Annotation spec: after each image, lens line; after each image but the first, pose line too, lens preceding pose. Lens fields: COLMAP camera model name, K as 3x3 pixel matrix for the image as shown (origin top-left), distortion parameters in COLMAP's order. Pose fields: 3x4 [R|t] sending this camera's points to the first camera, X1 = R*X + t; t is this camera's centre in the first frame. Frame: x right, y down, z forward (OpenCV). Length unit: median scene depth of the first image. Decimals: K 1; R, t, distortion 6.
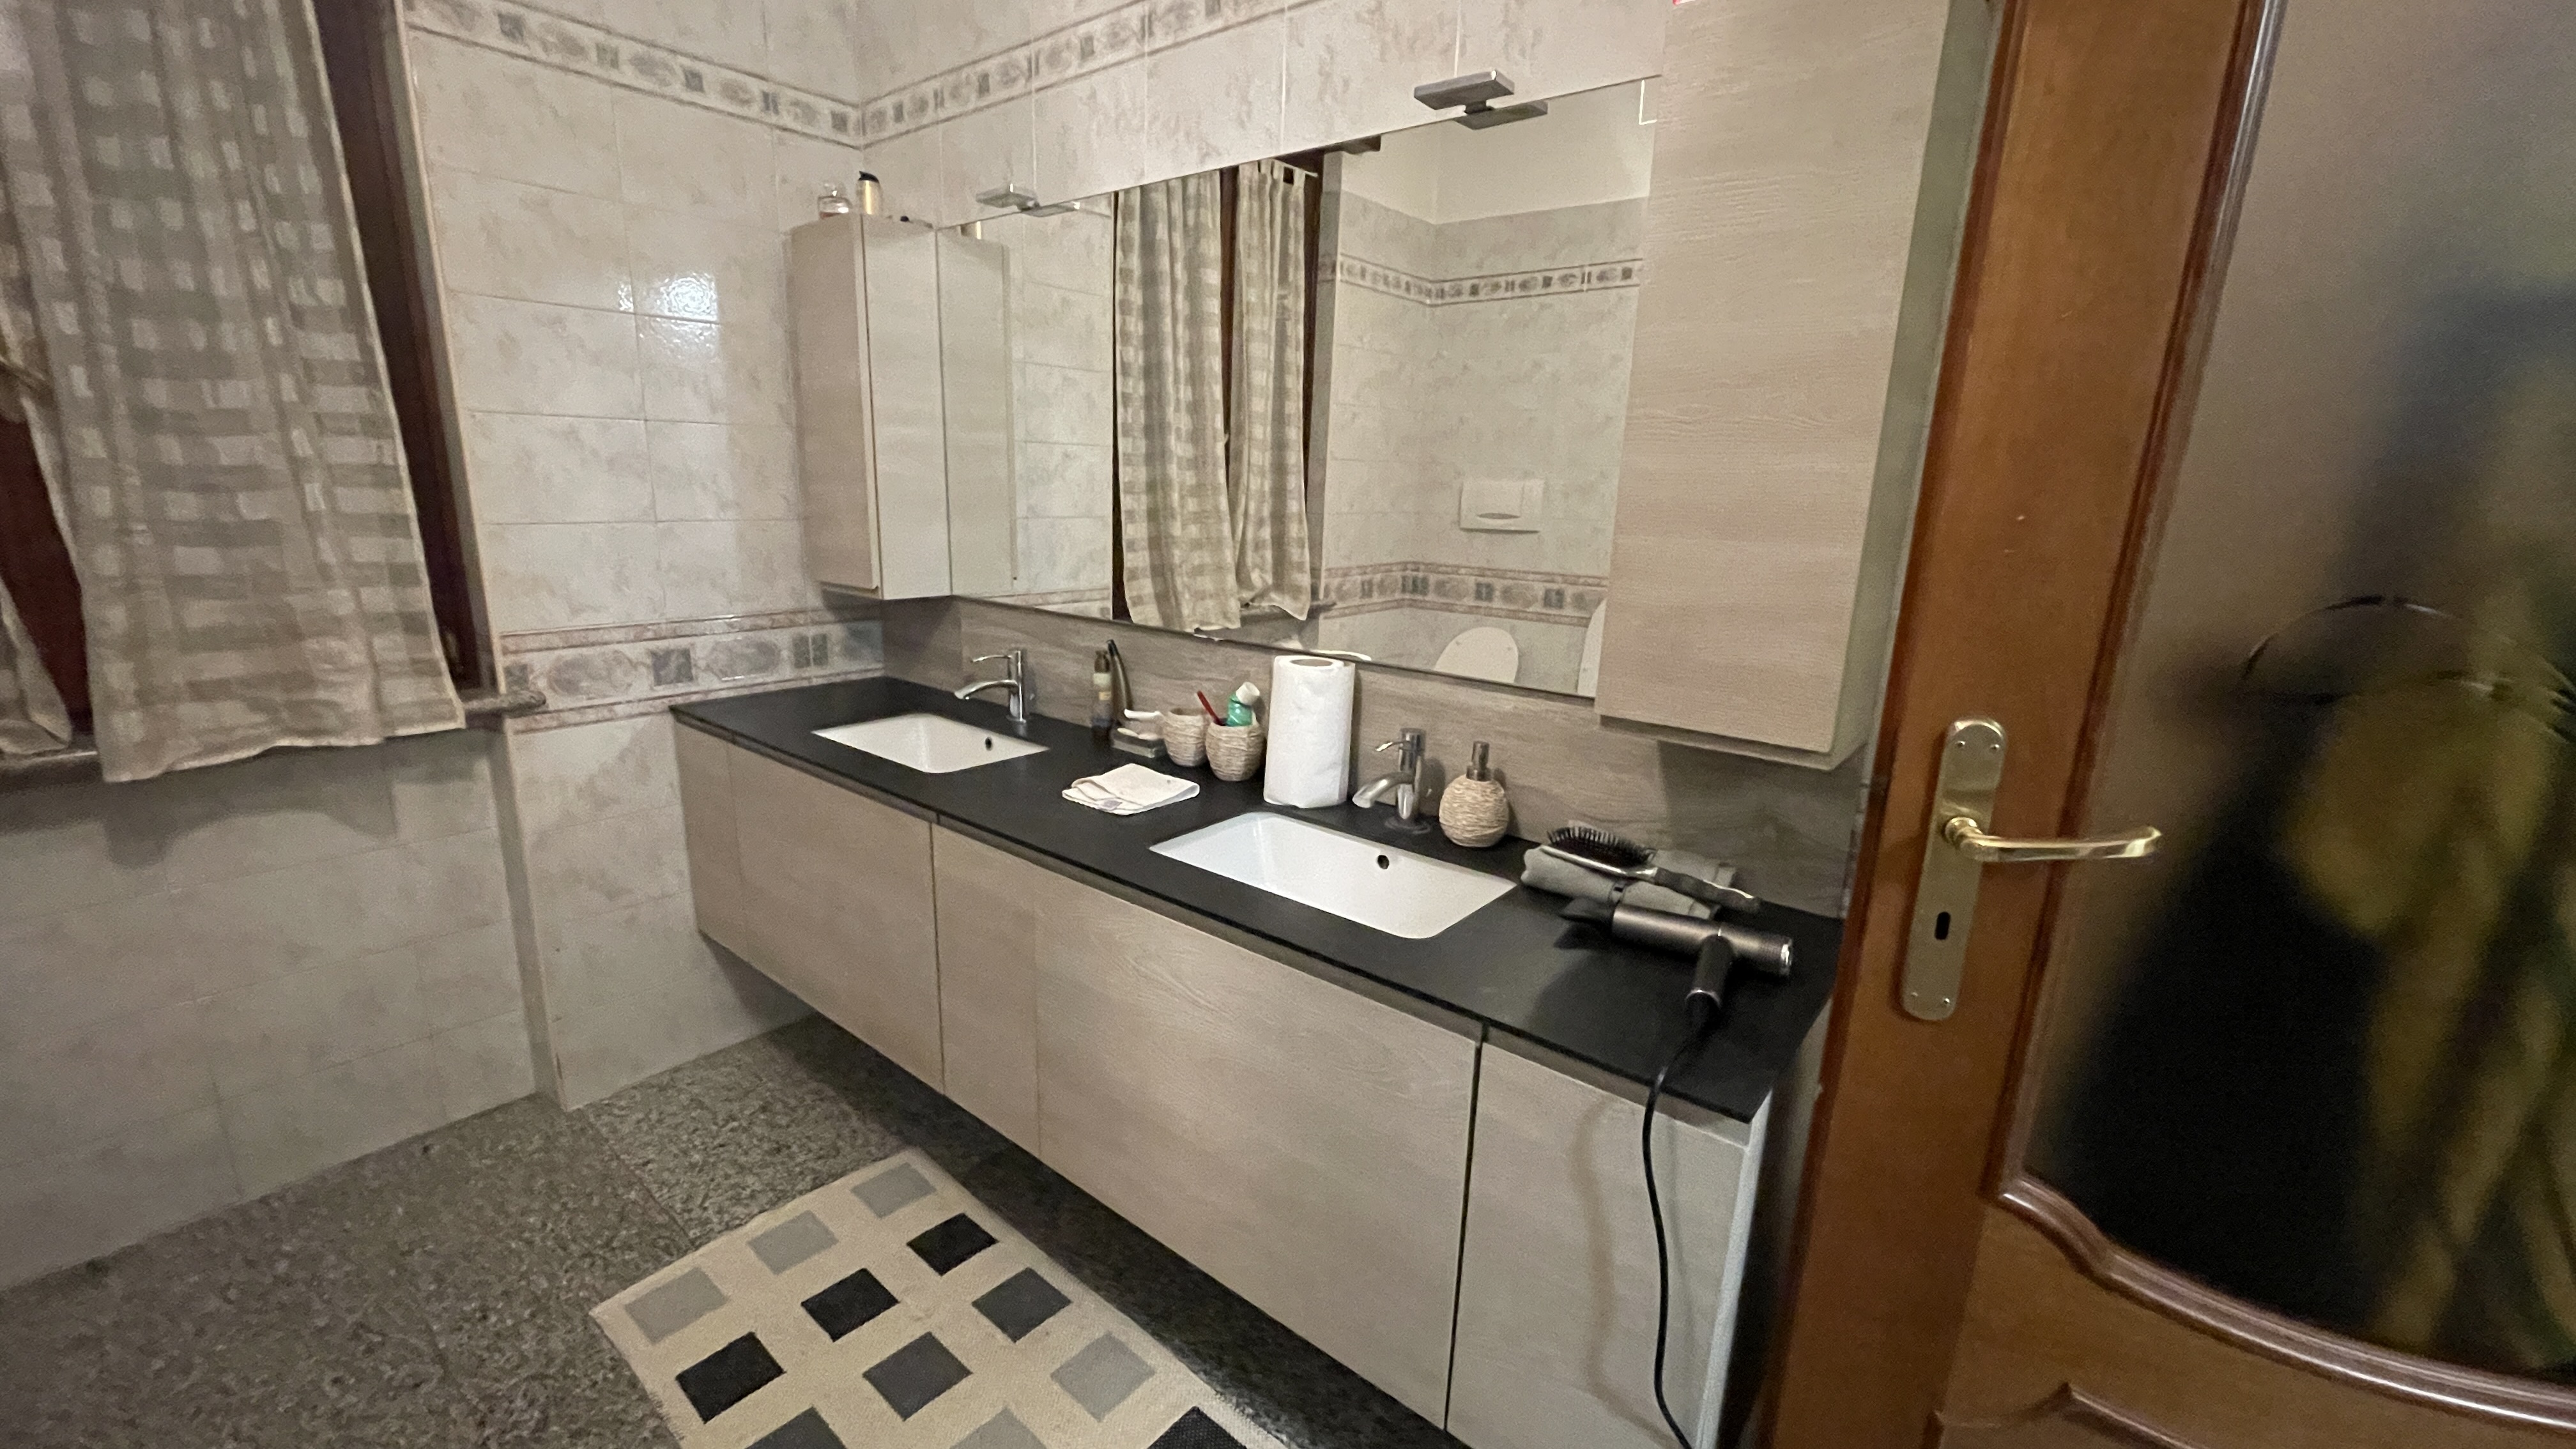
lens RADIAL K [[1029.9, 0, 1288.8], [0, 1029.9, 723.0], [0, 0, 1]] dist [-0.006315, 0.000412]
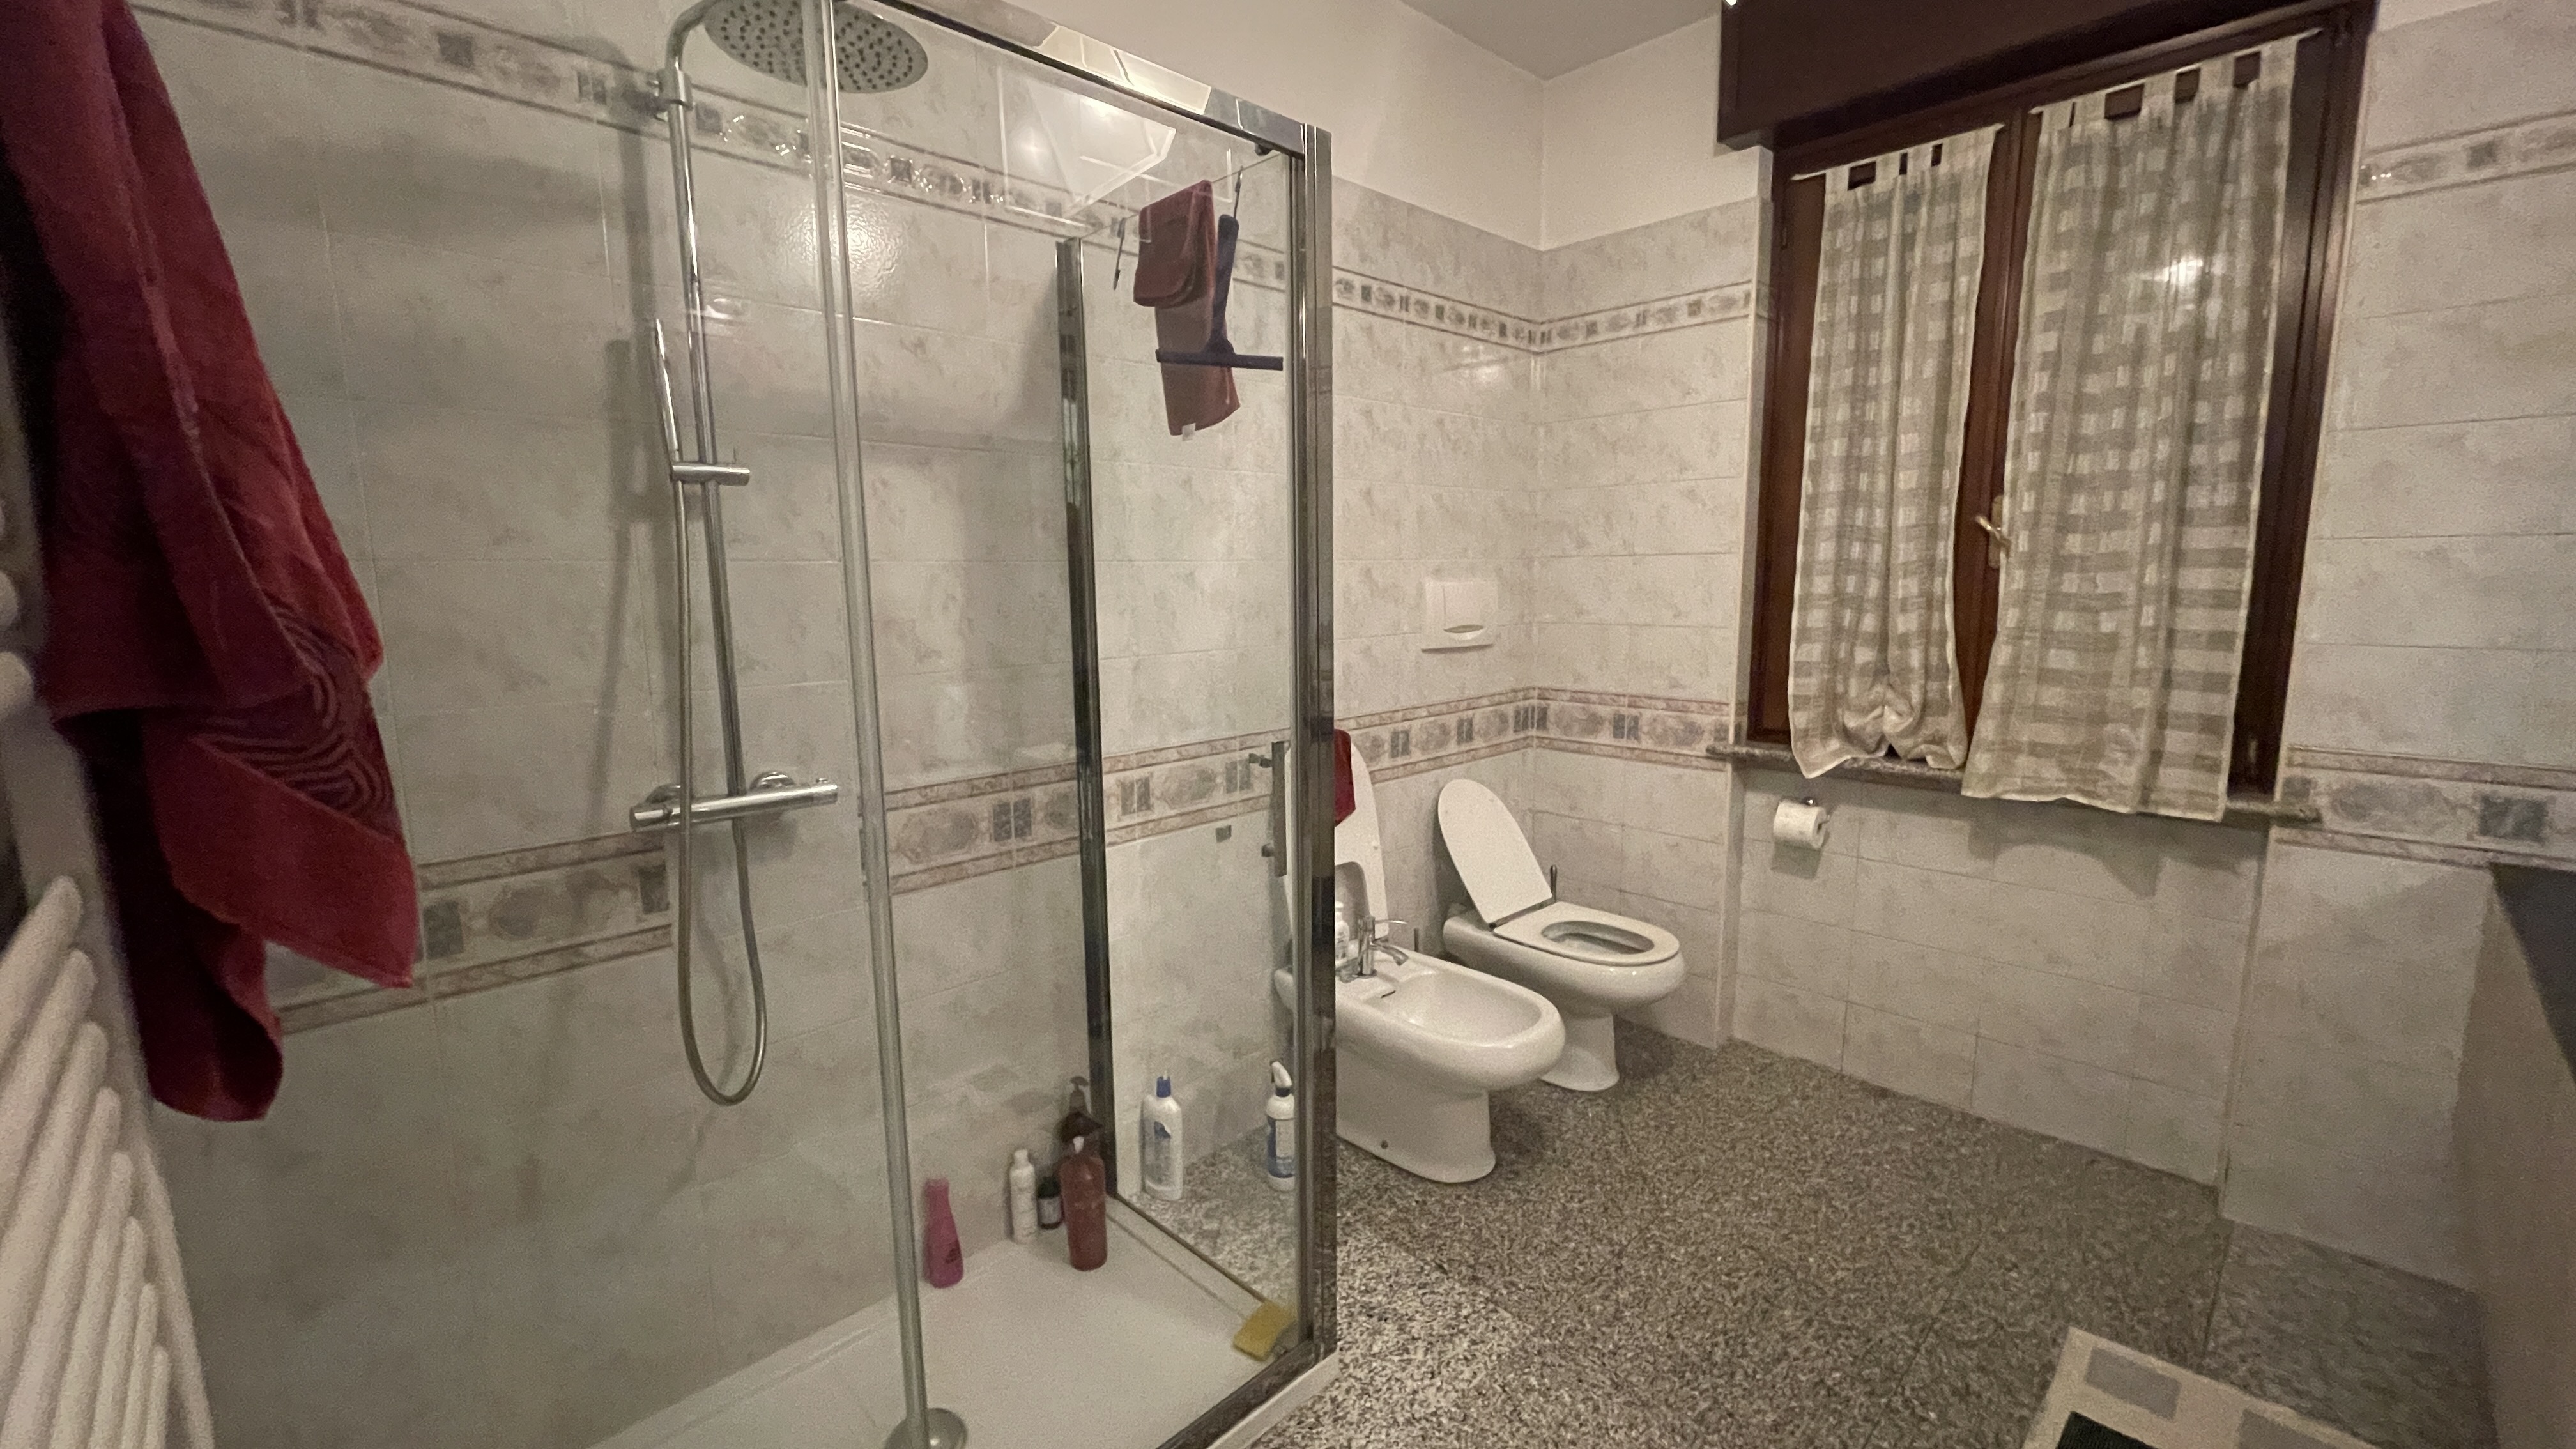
lens RADIAL K [[1029.9, 0, 1293.4], [0, 1029.9, 723.2], [0, 0, 1]] dist [-0.006315, 0.000412]
pose [[-0.099214, 0.112036, -0.988739, 0.377328], [-0.223996, 0.965624, 0.131893, -0.020125], [0.969527, 0.234559, -0.070708, 0.082098]]
